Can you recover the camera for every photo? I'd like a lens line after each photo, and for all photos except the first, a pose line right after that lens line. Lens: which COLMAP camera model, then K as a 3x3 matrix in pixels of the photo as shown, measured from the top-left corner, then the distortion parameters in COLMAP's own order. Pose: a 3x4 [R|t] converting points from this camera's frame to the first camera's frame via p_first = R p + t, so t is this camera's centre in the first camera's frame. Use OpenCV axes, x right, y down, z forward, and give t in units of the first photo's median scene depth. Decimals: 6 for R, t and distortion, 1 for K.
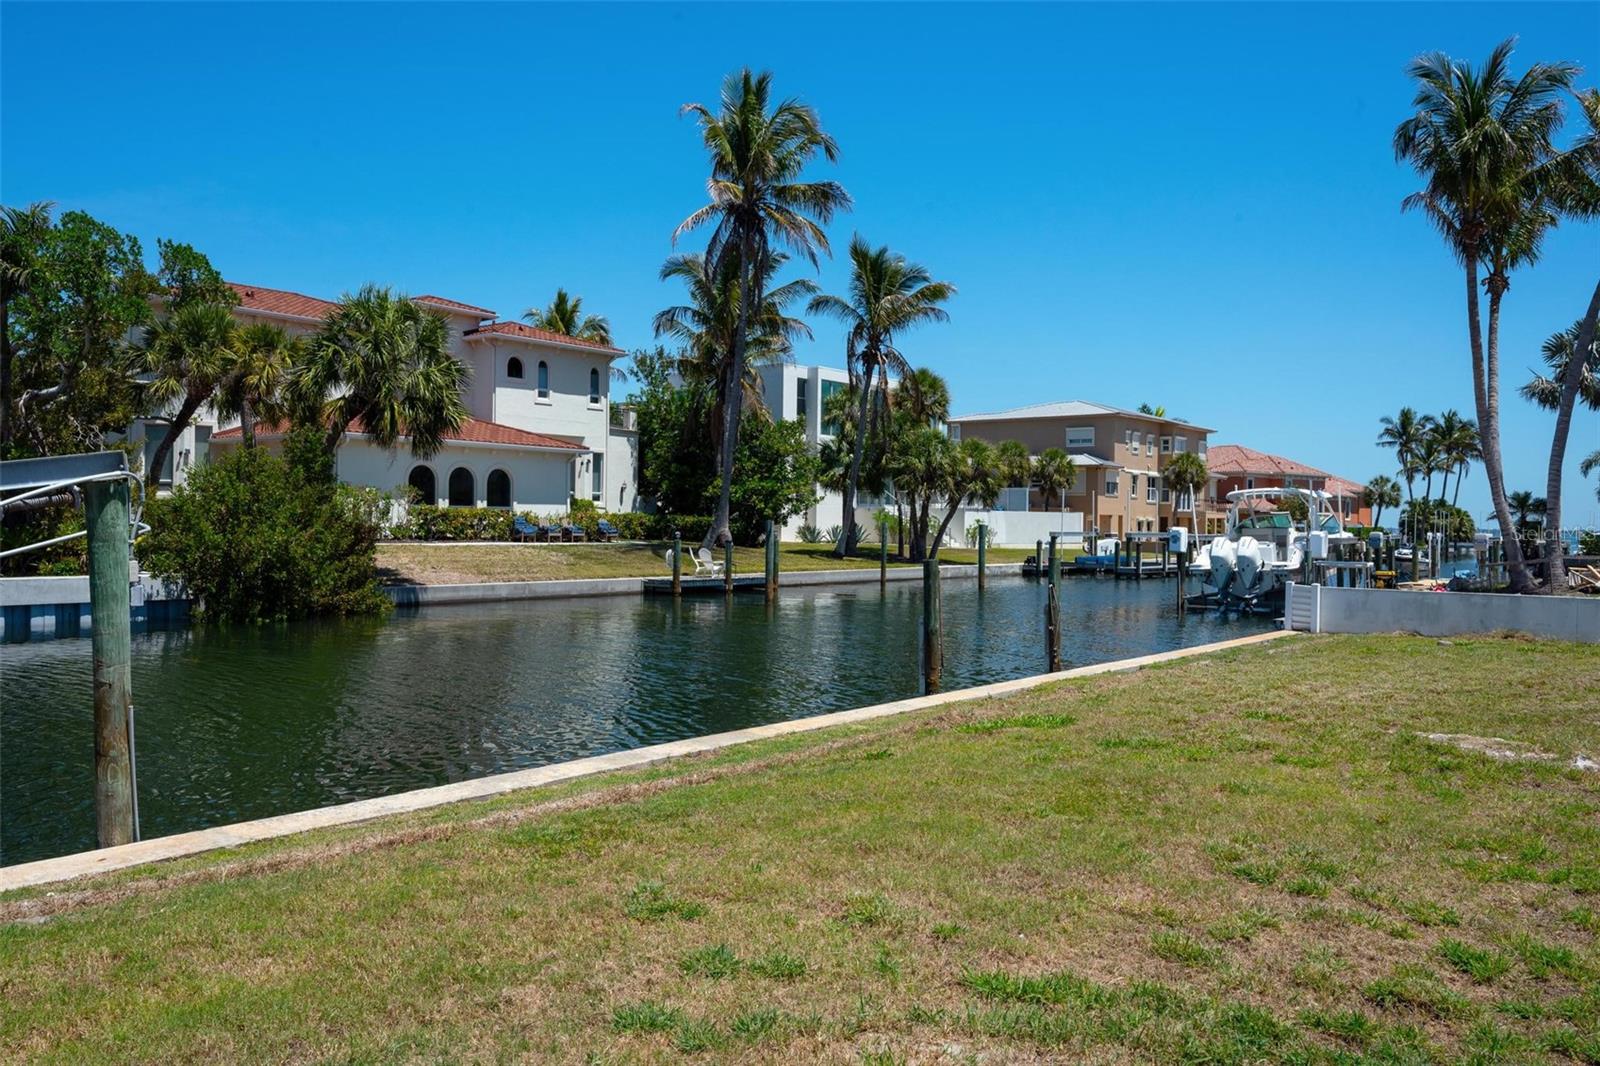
lens RADIAL K [[1216.2, 0, 808.9], [0, 1216.2, 533.1], [0, 0, 1]] dist [0.000940, 0.000121]
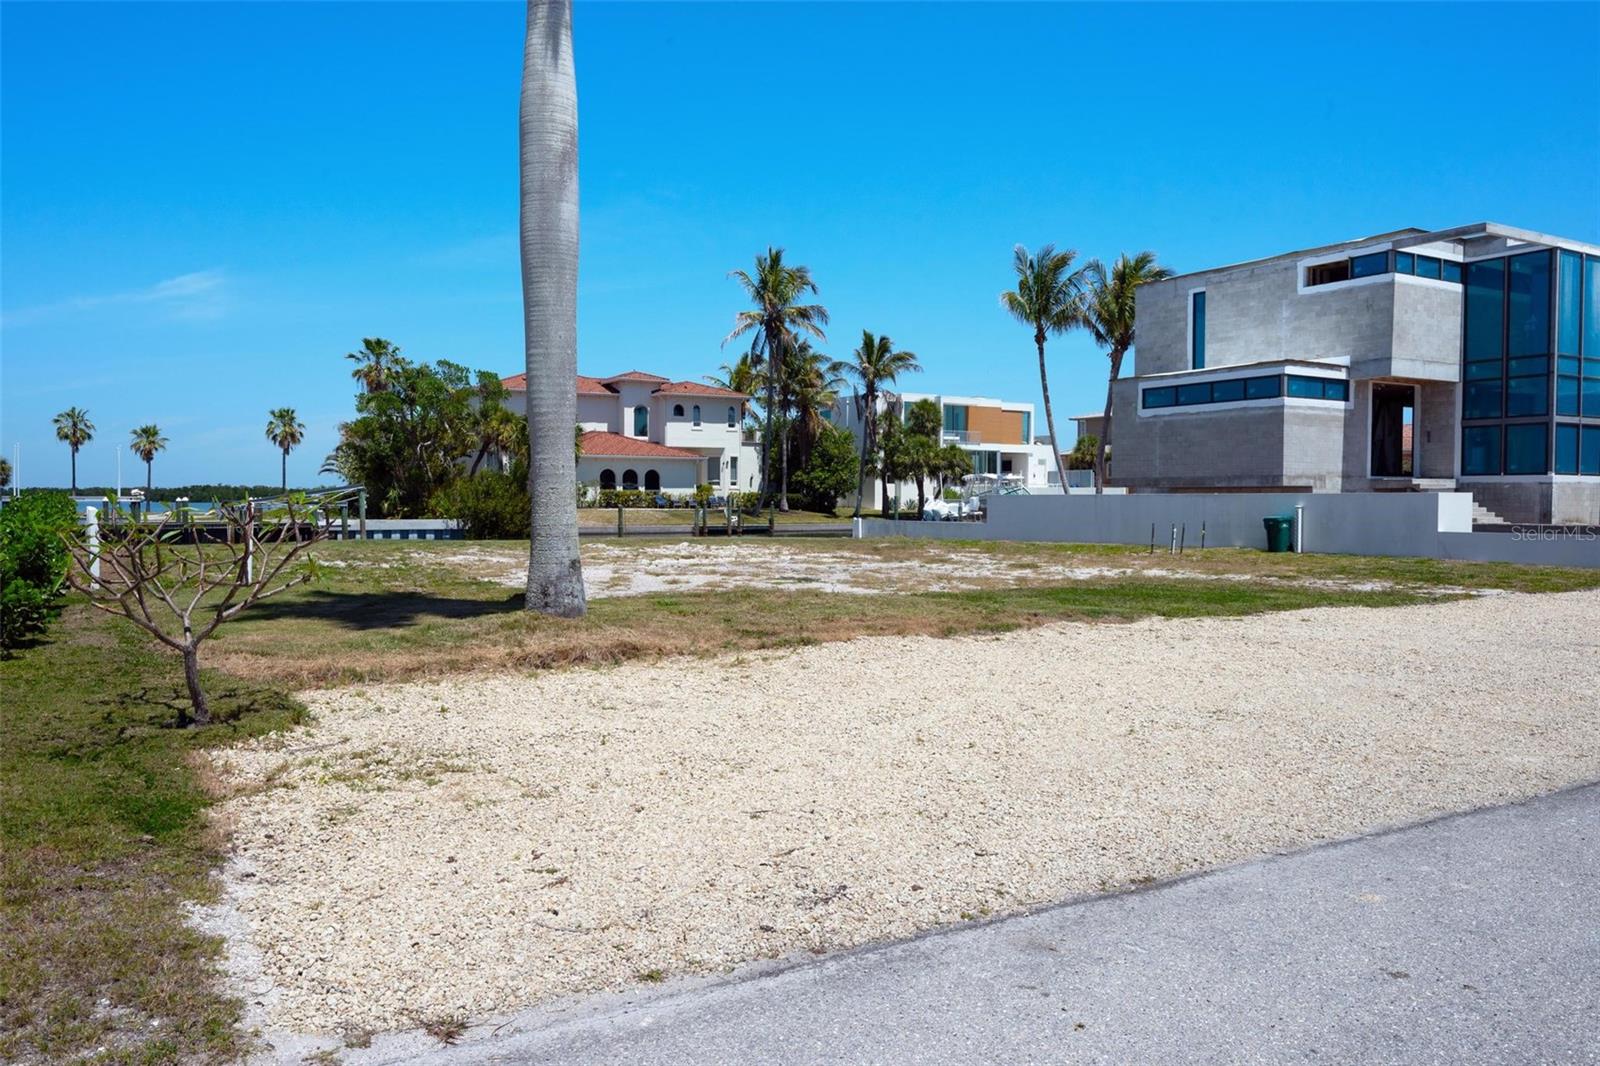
lens RADIAL K [[1216.2, 0, 805.5], [0, 1216.2, 535.8], [0, 0, 1]] dist [0.000940, 0.000121]
pose [[0.933639, 0.000944, -0.358215, 0.570393], [0.006034, 0.999813, 0.018363, 0.014607], [0.358165, -0.019306, 0.933459, -0.594035]]
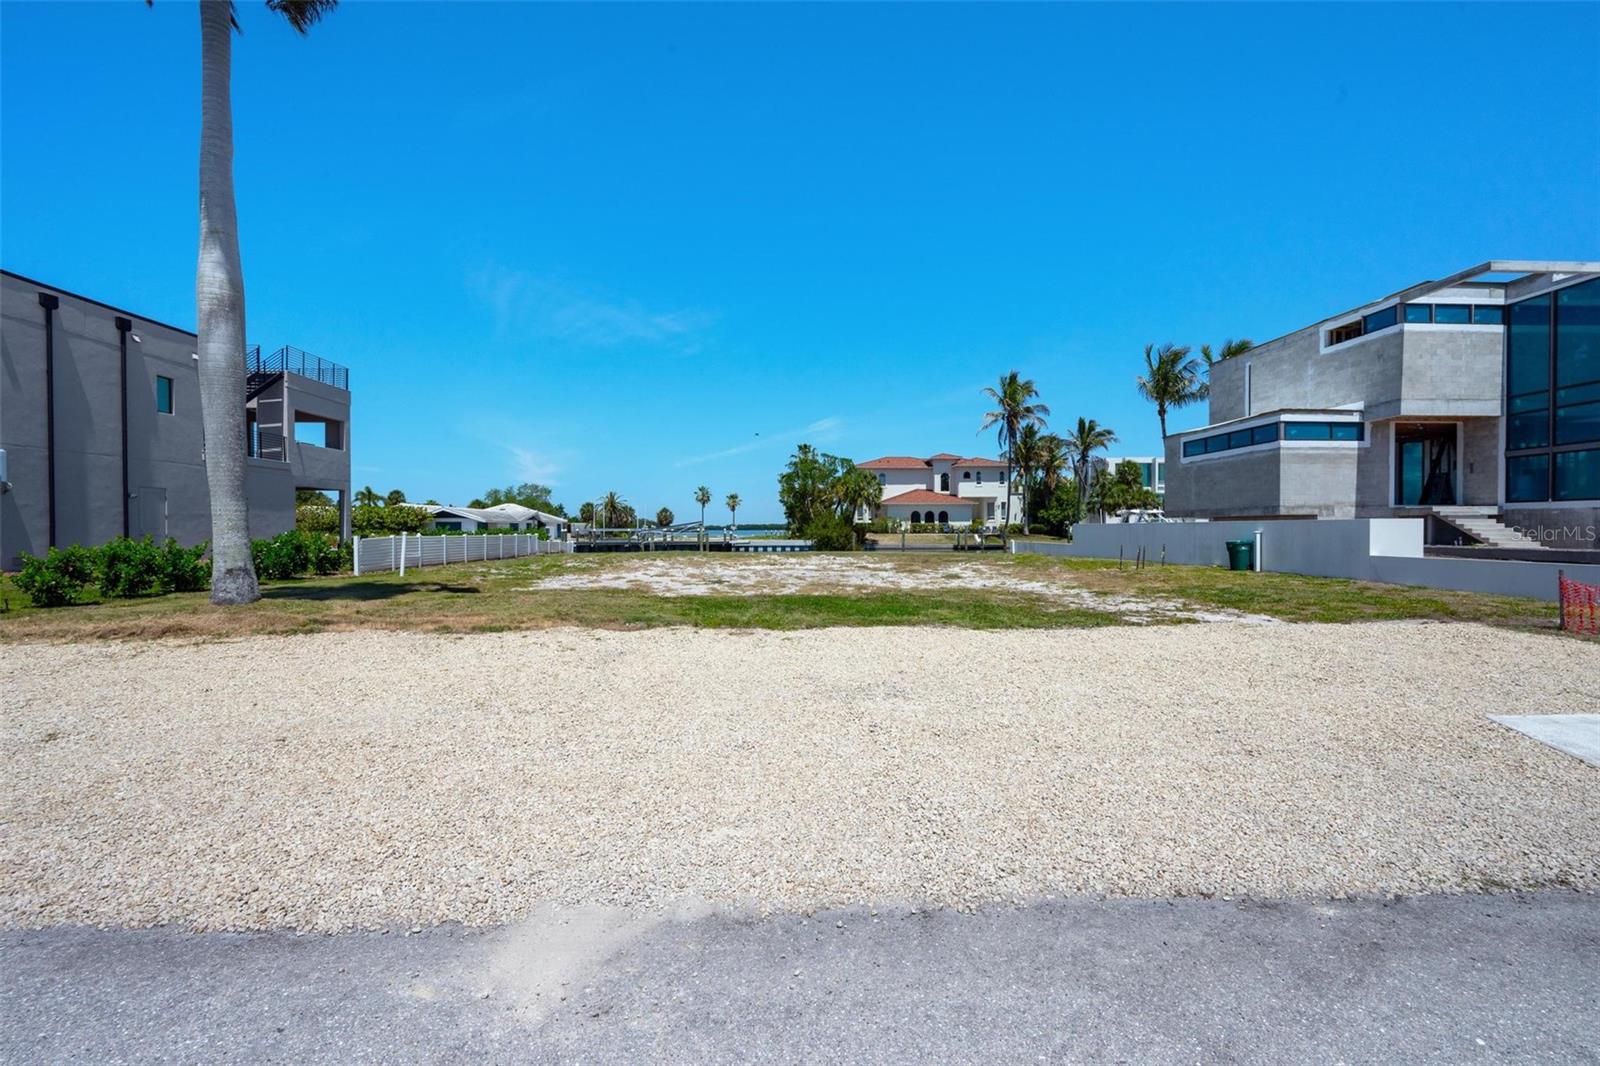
lens RADIAL K [[665.4, 0, 813.8], [0, 665.4, 533.6], [0, 0, 1]] dist [0.002814, 0.000156]
pose [[0.648591, -0.008466, -0.761090, 0.752268], [0.004791, 0.999964, -0.007040, 0.015012], [0.761122, 0.000919, 0.648608, -0.331613]]
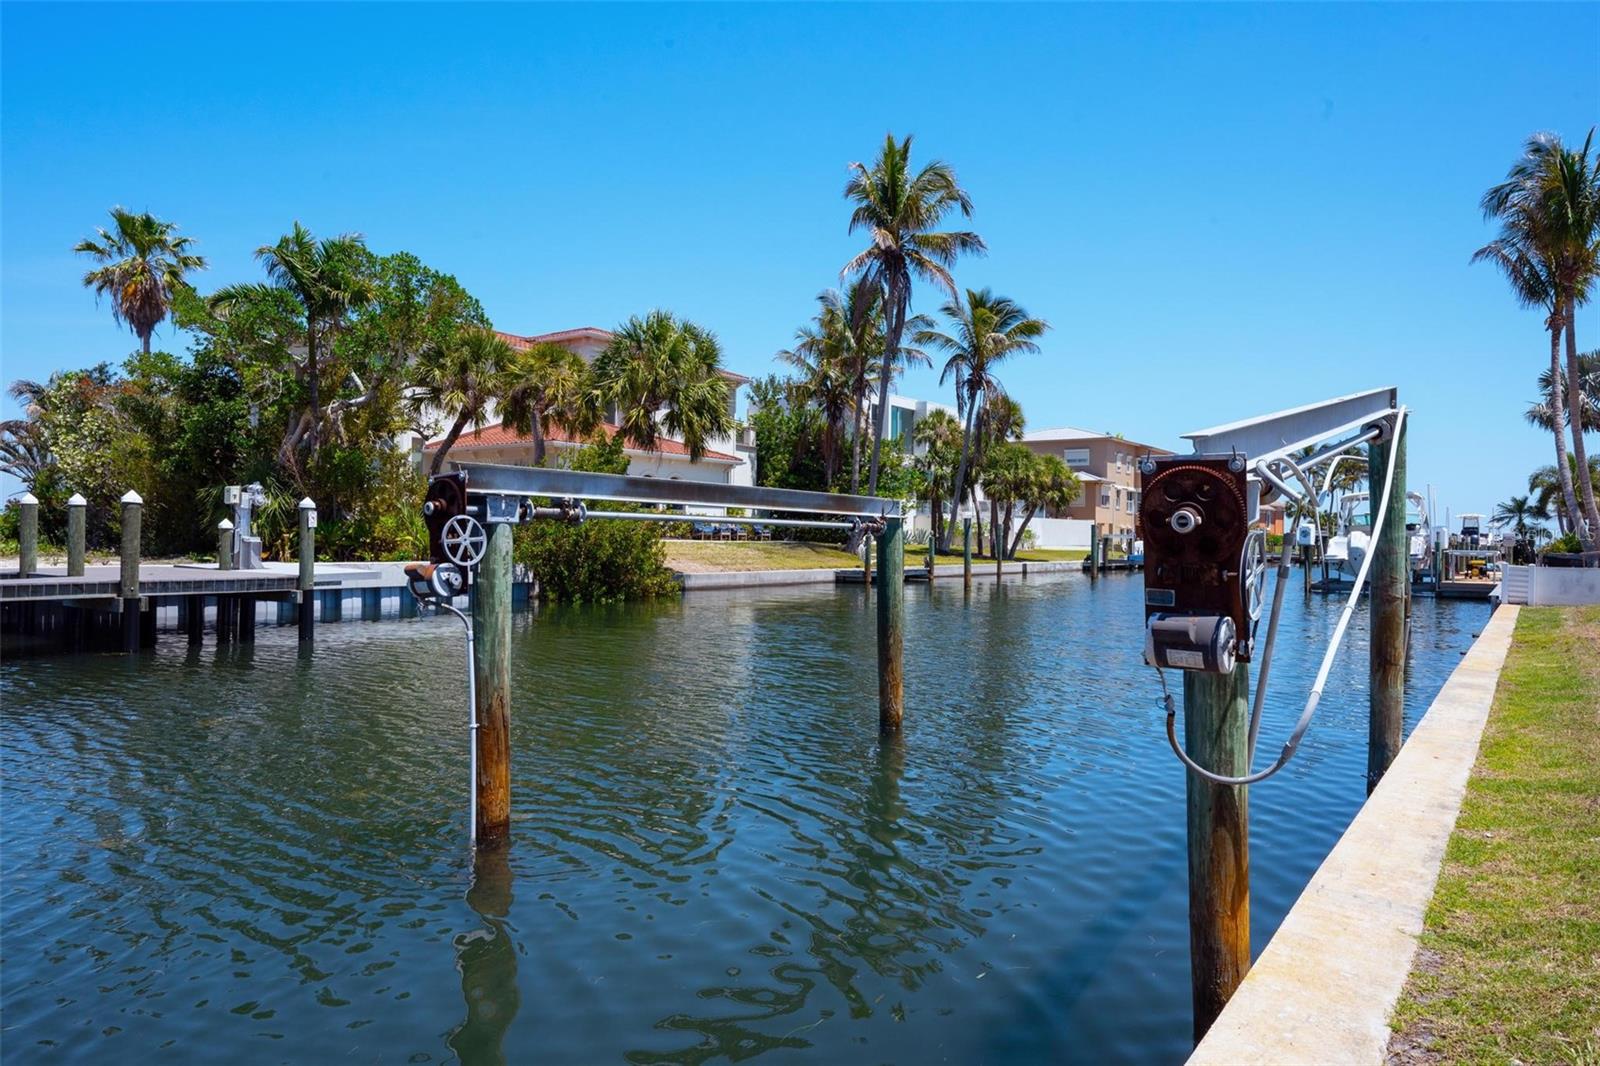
lens RADIAL K [[1032.2, 0, 795.2], [0, 1032.2, 534.5], [0, 0, 1]] dist [-0.015959, -0.002365]
pose [[0.998819, -0.000604, 0.048577, -0.170173], [0.001126, 0.999942, -0.010719, 0.011269], [-0.048568, 0.010761, 0.998762, 0.018671]]
